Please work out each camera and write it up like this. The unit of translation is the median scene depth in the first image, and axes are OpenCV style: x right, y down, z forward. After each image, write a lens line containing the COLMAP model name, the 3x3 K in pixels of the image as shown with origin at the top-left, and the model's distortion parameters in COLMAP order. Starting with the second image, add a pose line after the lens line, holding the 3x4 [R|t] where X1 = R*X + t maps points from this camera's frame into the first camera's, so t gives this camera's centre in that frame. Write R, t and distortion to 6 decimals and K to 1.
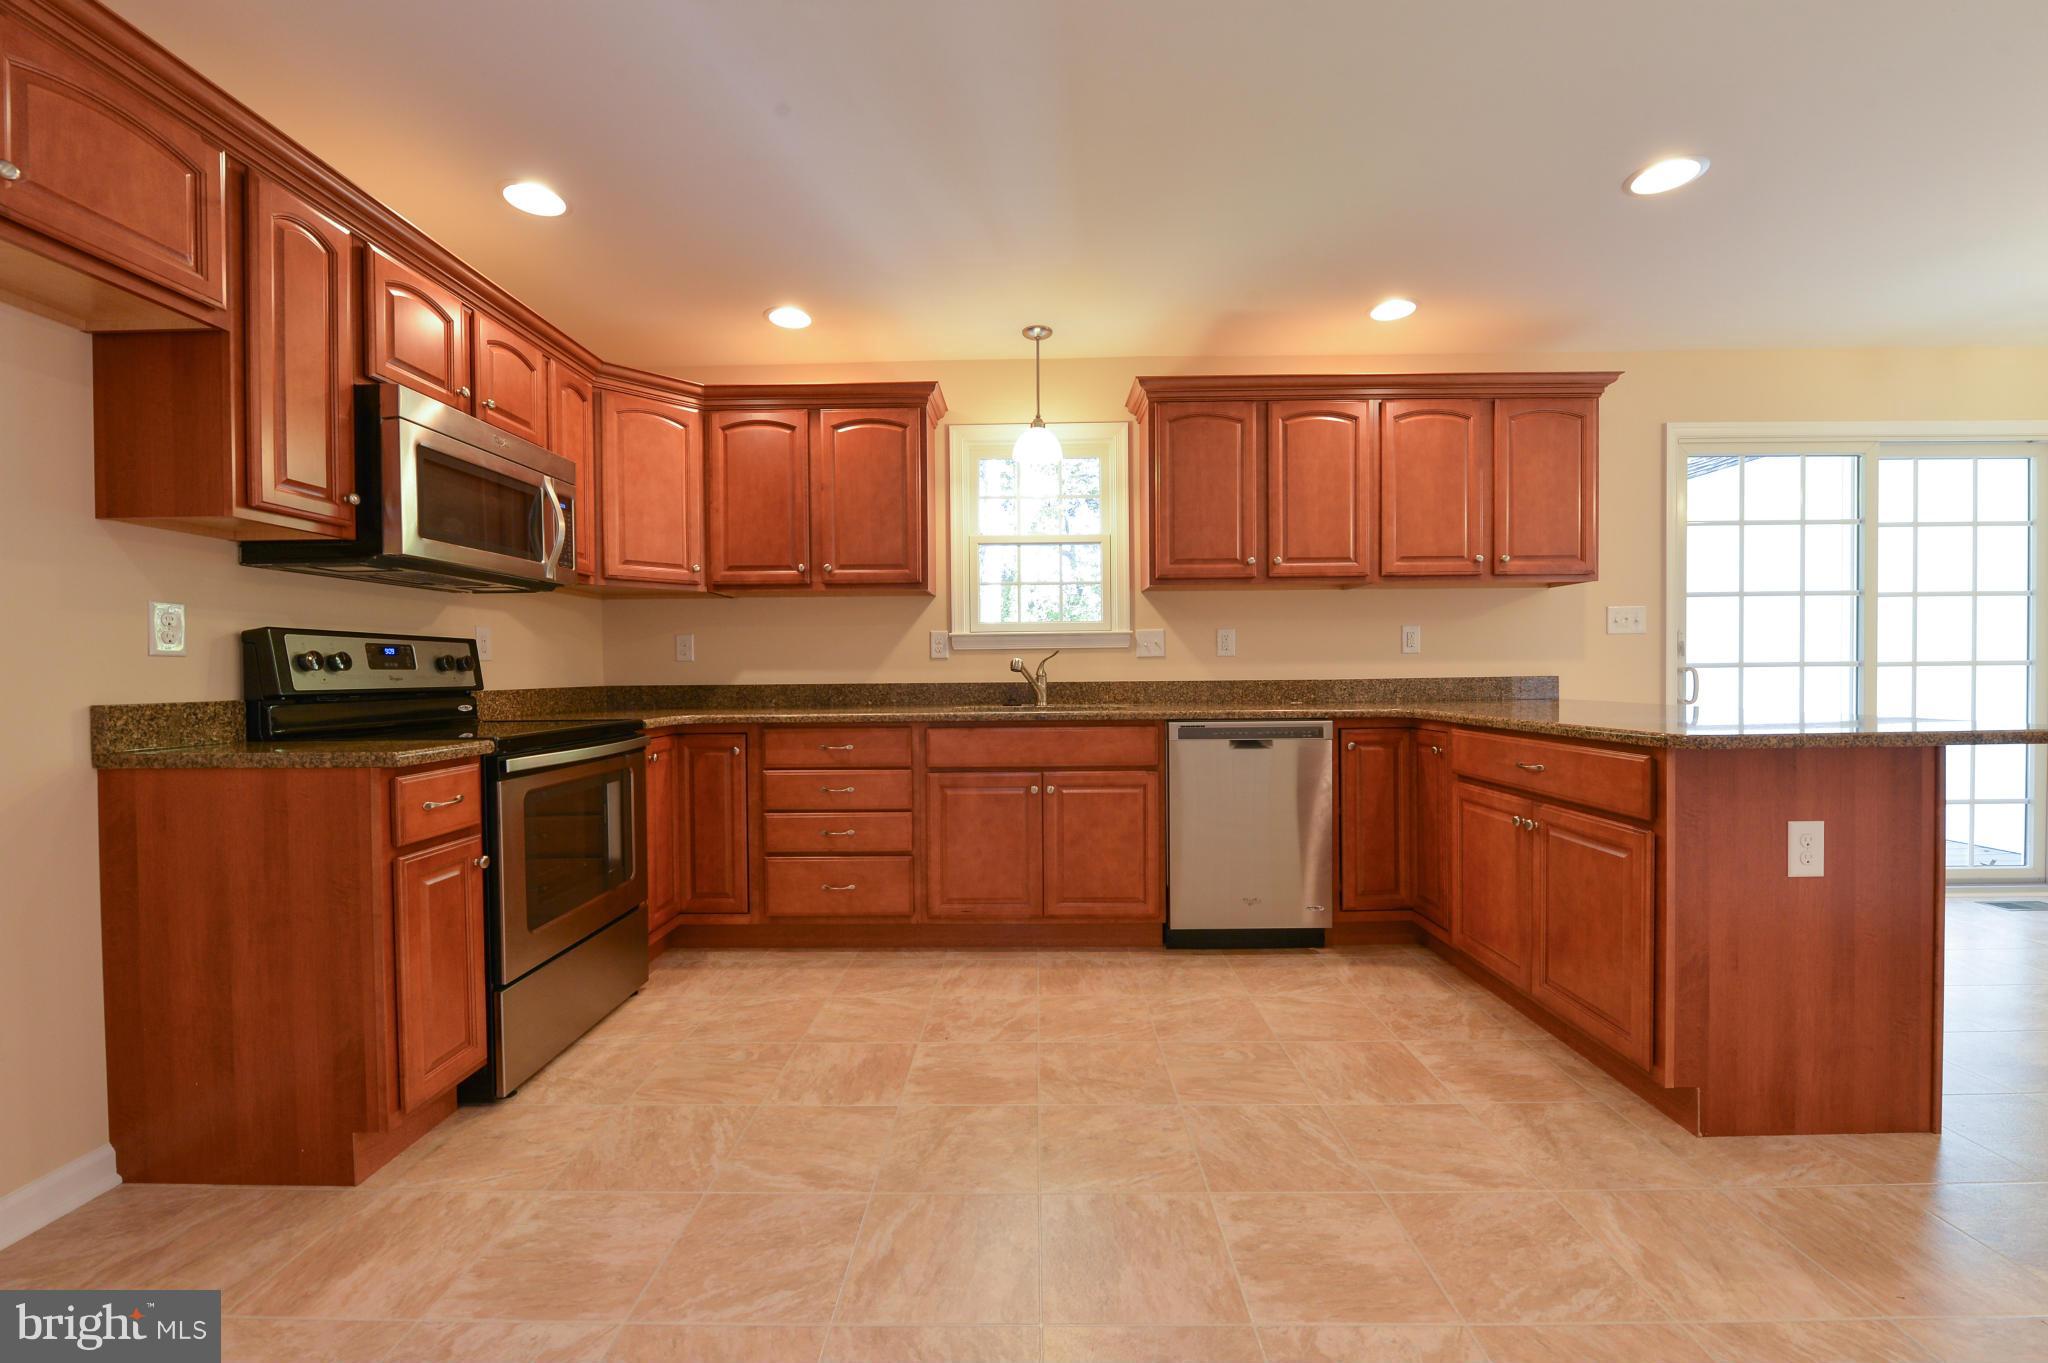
lens RADIAL K [[808.2, 0, 1024.8], [0, 808.2, 682.8], [0, 0, 1]] dist [-0.007517, -0.001076]
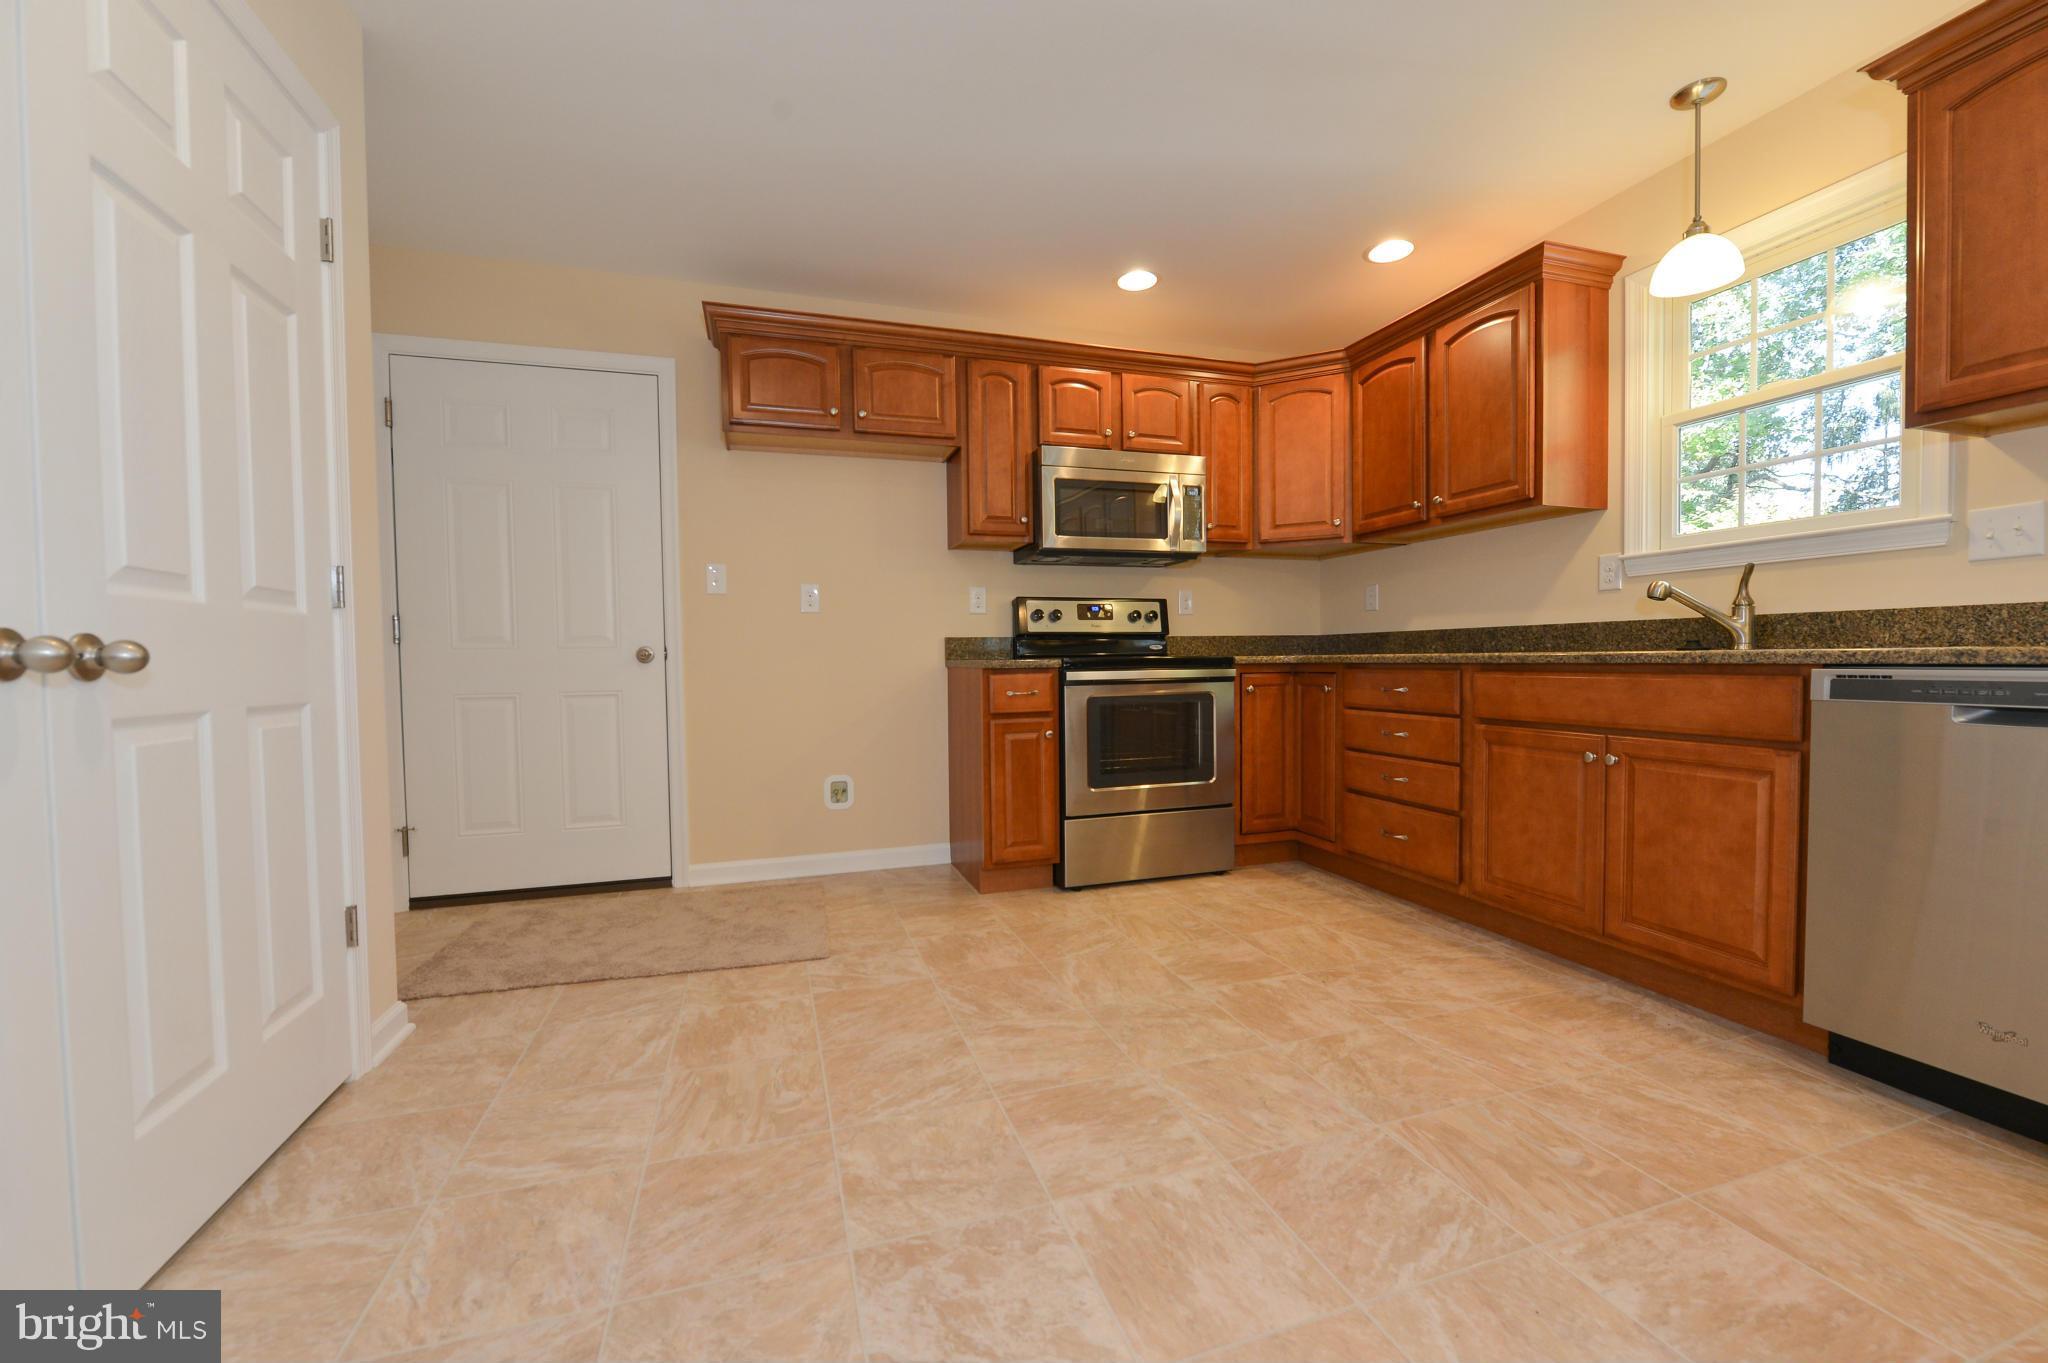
lens RADIAL K [[808.2, 0, 1026.2], [0, 808.2, 684.1], [0, 0, 1]] dist [-0.007517, -0.001076]
pose [[0.324972, 0.035209, -0.945068, 0.537275], [-0.005336, 0.999359, 0.035397, 0.042391], [0.945709, -0.006460, 0.324952, 0.278263]]
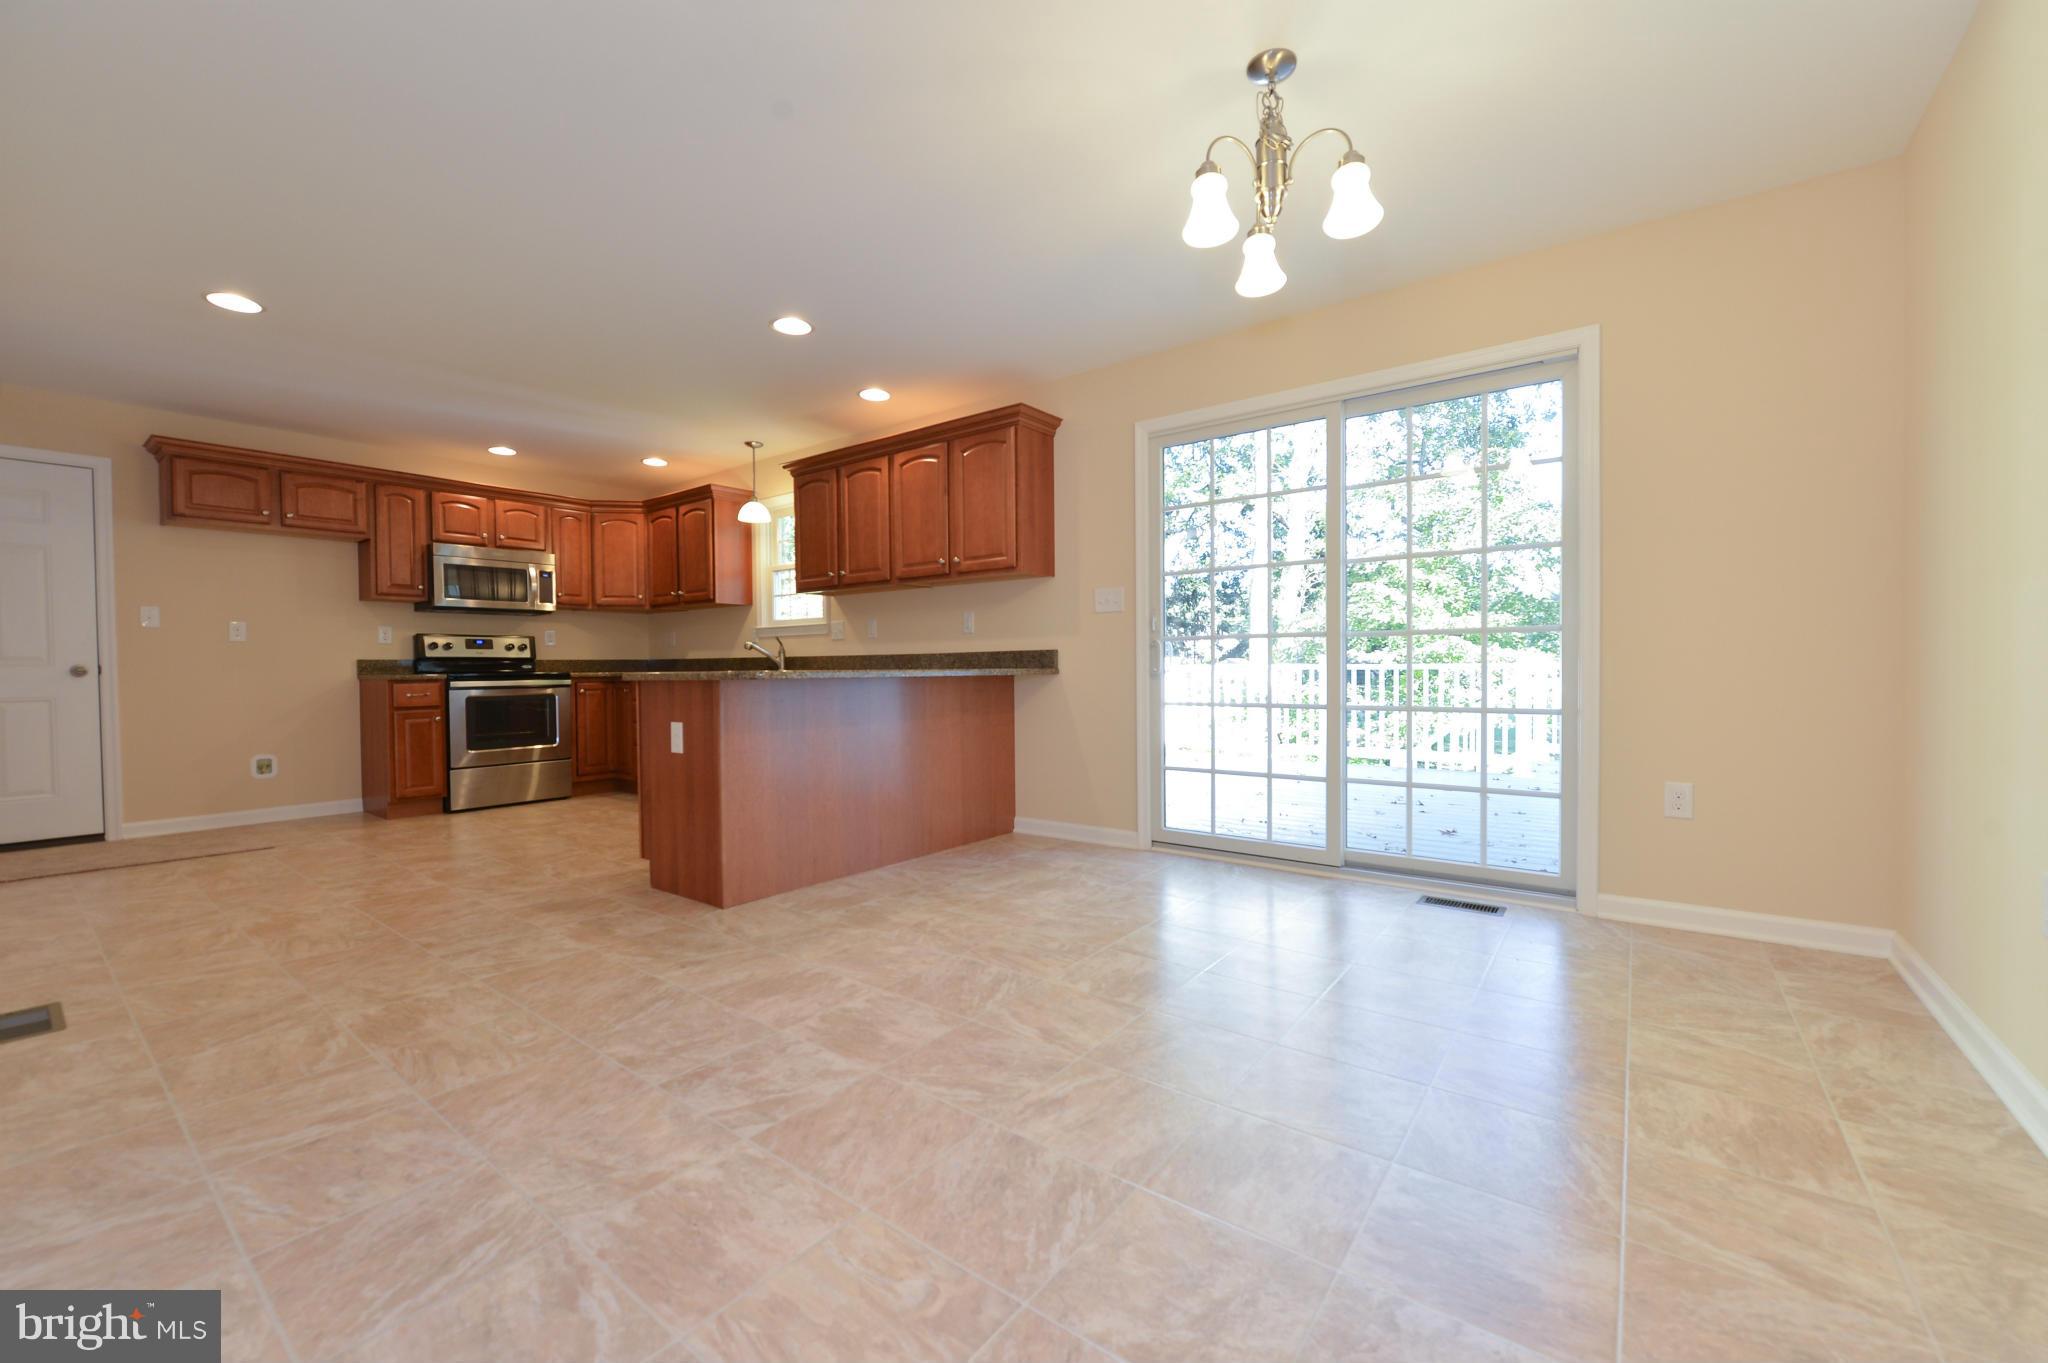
lens RADIAL K [[808.2, 0, 1010.1], [0, 808.2, 684.7], [0, 0, 1]] dist [-0.007517, -0.001076]
pose [[0.805615, 0.012147, -0.592315, 1.586869], [-0.009101, 0.999926, 0.008128, 0.044294], [0.592369, -0.001157, 0.805666, -0.023934]]
